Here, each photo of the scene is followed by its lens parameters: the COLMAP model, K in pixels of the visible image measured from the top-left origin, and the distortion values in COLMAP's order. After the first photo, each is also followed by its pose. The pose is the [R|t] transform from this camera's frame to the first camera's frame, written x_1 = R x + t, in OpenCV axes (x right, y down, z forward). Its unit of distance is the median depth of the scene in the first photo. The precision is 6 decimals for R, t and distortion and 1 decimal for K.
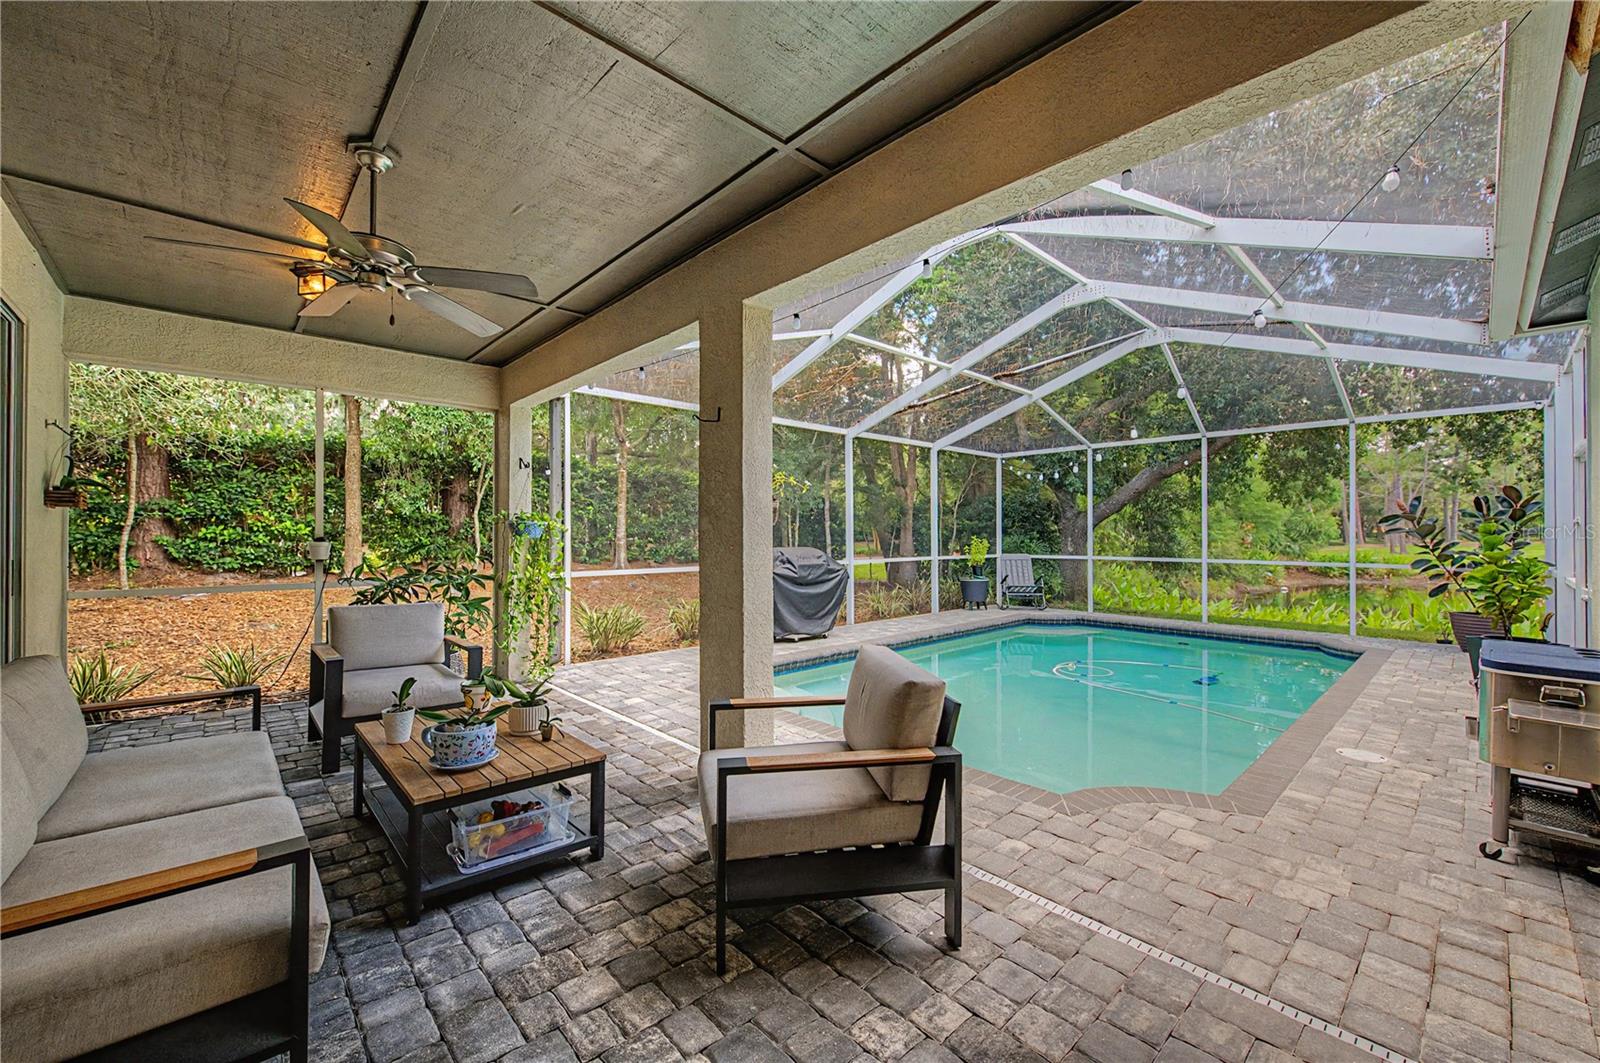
lens RADIAL K [[630.6, 0, 804.0], [0, 630.6, 537.1], [0, 0, 1]] dist [-0.002540, -0.003091]
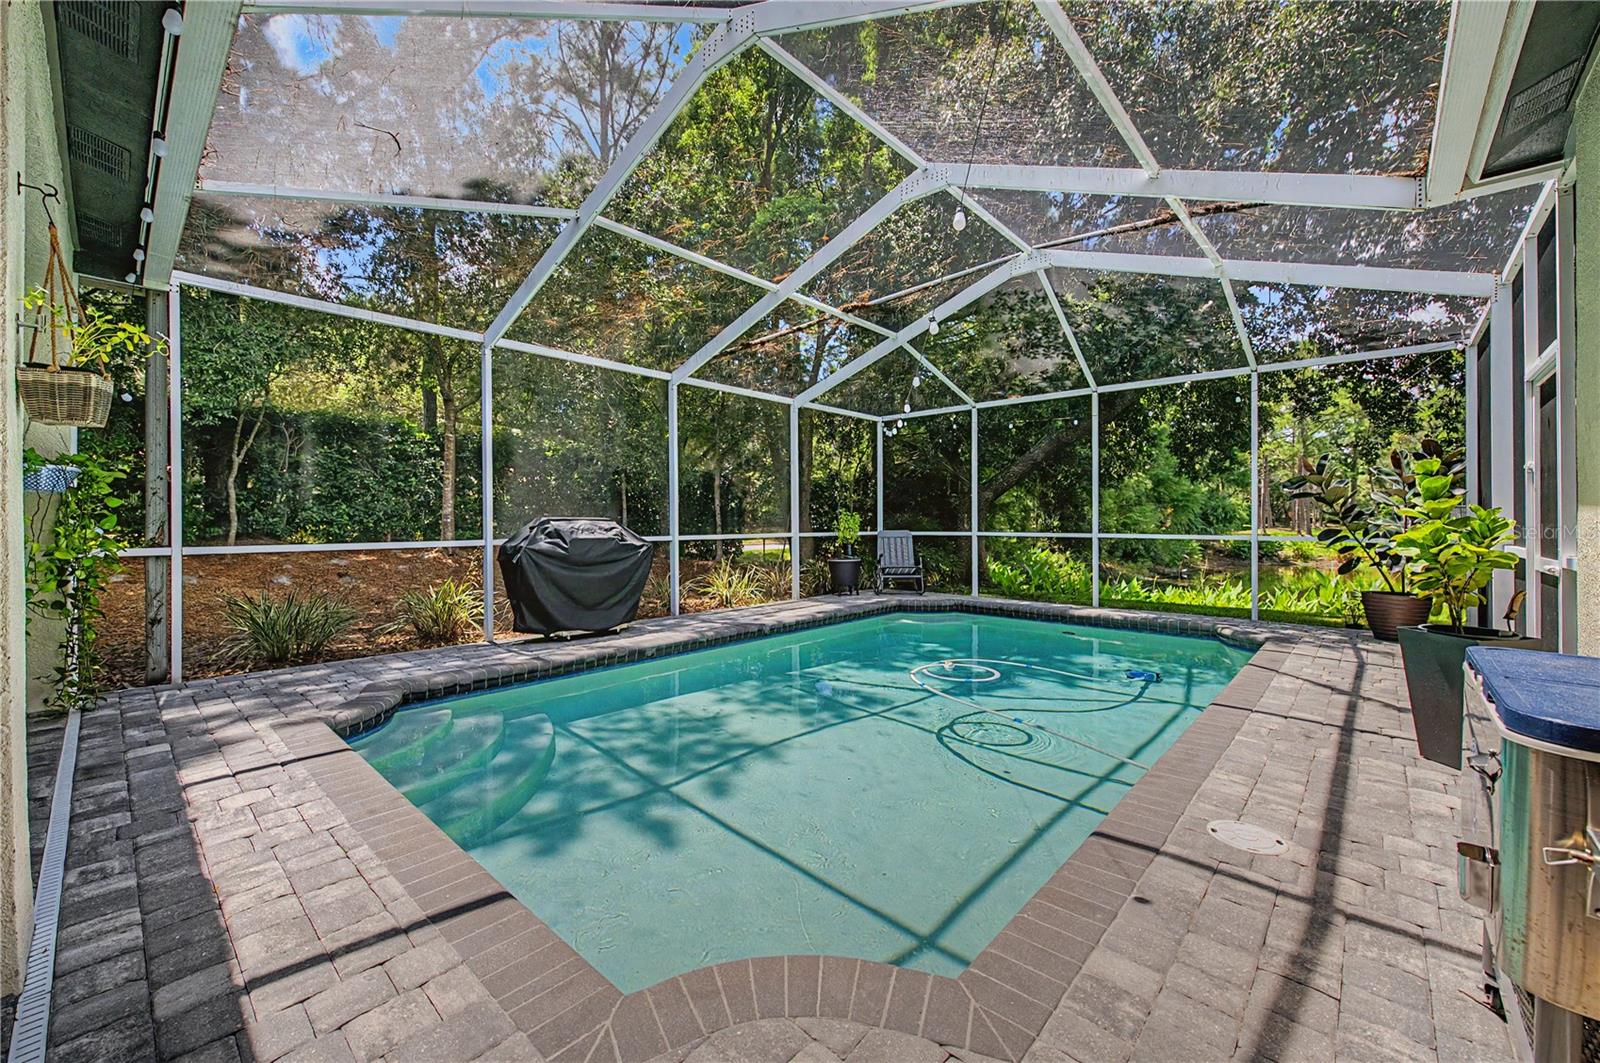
lens RADIAL K [[630.6, 0, 805.6], [0, 630.6, 526.2], [0, 0, 1]] dist [-0.002540, -0.003091]
pose [[0.996112, -0.002241, 0.088064, 0.147480], [0.001872, 0.999989, 0.004273, 0.018393], [-0.088073, -0.004091, 0.996106, 0.155990]]
